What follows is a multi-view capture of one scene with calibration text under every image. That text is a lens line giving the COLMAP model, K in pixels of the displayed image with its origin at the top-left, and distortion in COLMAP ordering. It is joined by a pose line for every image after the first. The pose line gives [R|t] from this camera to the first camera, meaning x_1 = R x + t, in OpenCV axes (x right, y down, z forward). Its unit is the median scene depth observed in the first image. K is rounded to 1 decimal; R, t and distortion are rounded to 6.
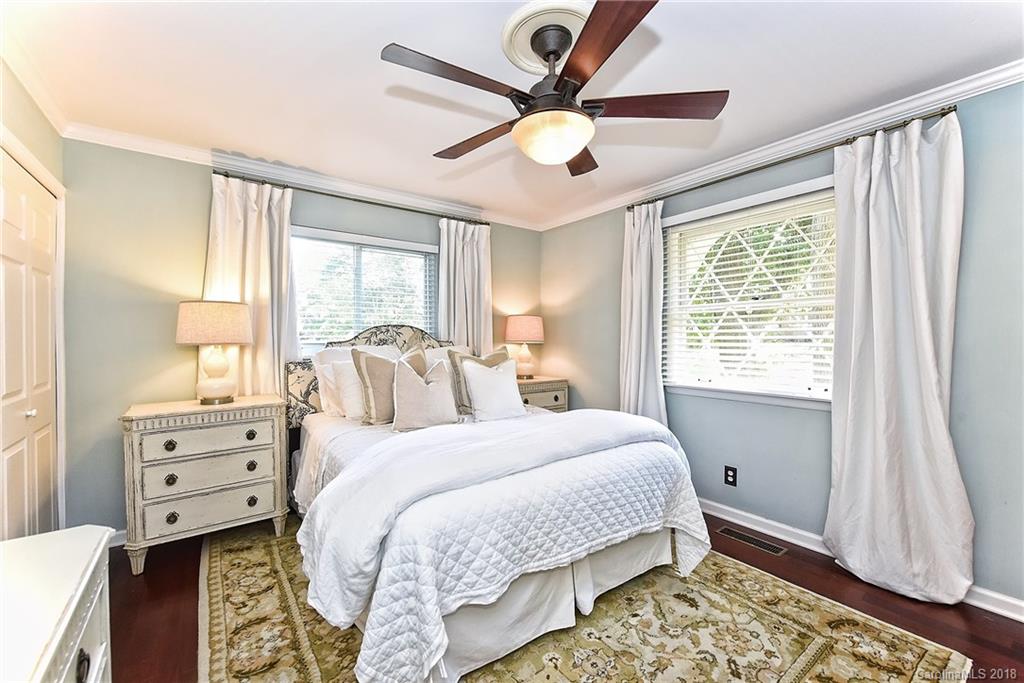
lens RADIAL K [[410.9, 0, 515.2], [0, 410.9, 344.2], [0, 0, 1]] dist [0.002213, -0.002299]
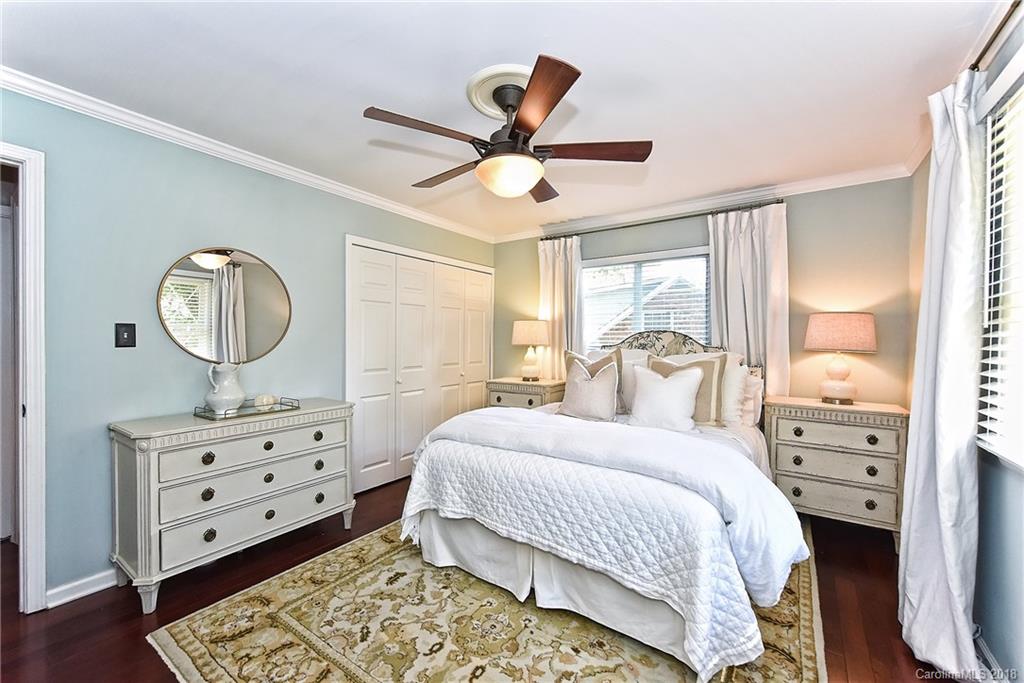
lens RADIAL K [[405.8, 0, 519.1], [0, 405.8, 340.3], [0, 0, 1]] dist [0.003507, -0.000050]
pose [[0.327522, 0.005081, -0.944830, 0.716533], [-0.021228, 0.999773, -0.001982, -0.014202], [0.944605, 0.020706, 0.327555, 0.374021]]
